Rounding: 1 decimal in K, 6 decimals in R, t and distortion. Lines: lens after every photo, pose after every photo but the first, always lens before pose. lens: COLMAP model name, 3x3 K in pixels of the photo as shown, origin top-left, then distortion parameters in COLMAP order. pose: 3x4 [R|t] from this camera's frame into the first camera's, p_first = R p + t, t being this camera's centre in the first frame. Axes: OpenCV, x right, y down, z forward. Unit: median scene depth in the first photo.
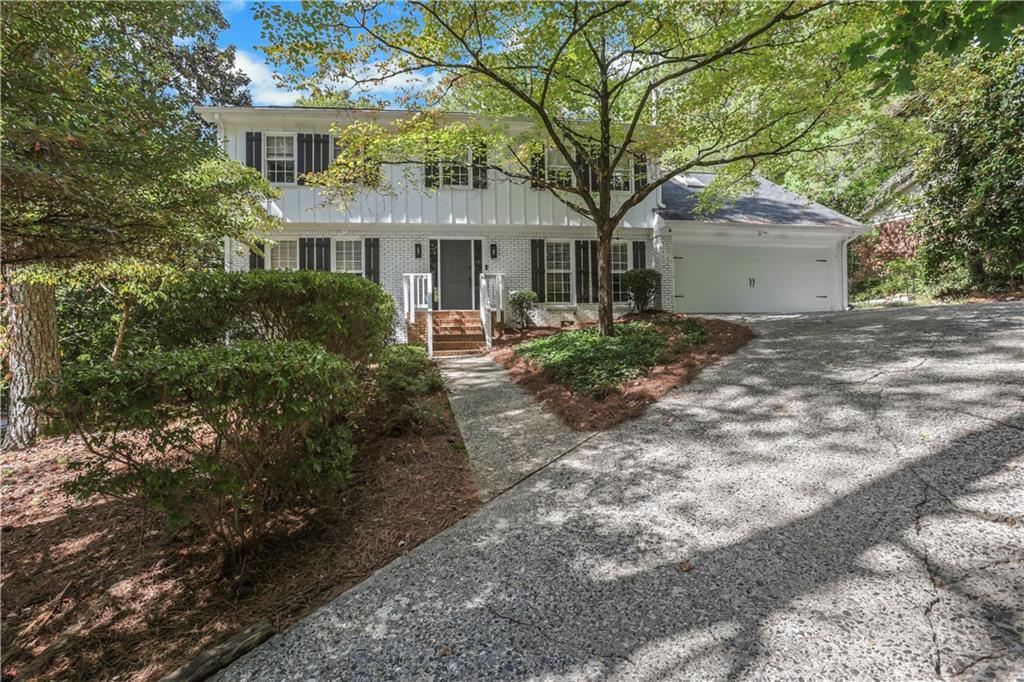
lens RADIAL K [[575.9, 0, 512.0], [0, 575.9, 341.0], [0, 0, 1]] dist [-0.041720, 0.042474]
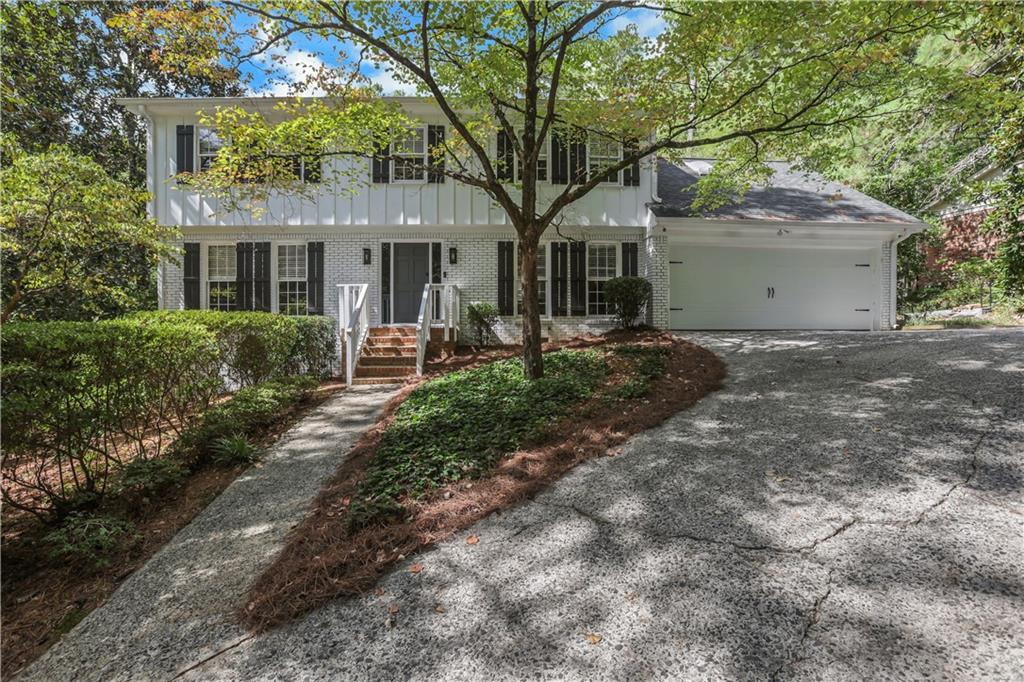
lens RADIAL K [[555.3, 0, 512.0], [0, 555.3, 341.0], [0, 0, 1]] dist [-0.046158, 0.036132]
pose [[0.992703, 0.015491, -0.119588, 0.154508], [-0.013177, 0.999711, 0.020112, -0.045958], [0.119865, -0.018390, 0.992620, 0.182274]]
